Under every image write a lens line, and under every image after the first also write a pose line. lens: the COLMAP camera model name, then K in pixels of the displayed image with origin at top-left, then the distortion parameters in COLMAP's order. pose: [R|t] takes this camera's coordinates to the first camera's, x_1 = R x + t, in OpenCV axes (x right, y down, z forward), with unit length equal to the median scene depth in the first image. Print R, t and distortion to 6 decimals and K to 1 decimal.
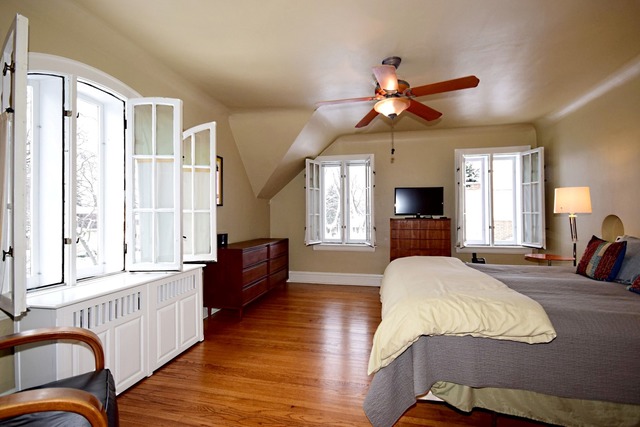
lens RADIAL K [[308.6, 0, 320.5], [0, 308.6, 213.3], [0, 0, 1]] dist [0.003379, 0.000500]
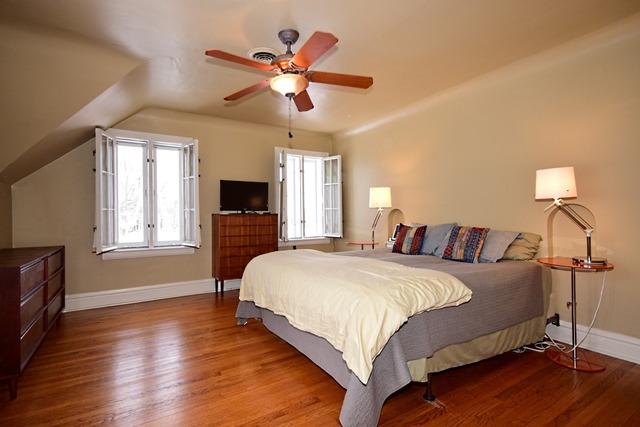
lens RADIAL K [[308.6, 0, 320.3], [0, 308.6, 214.6], [0, 0, 1]] dist [0.003379, 0.000500]
pose [[0.710561, -0.004465, 0.703621, -0.191712], [0.003449, 0.999990, 0.002863, 0.016818], [-0.703627, 0.000393, 0.710570, 0.168273]]
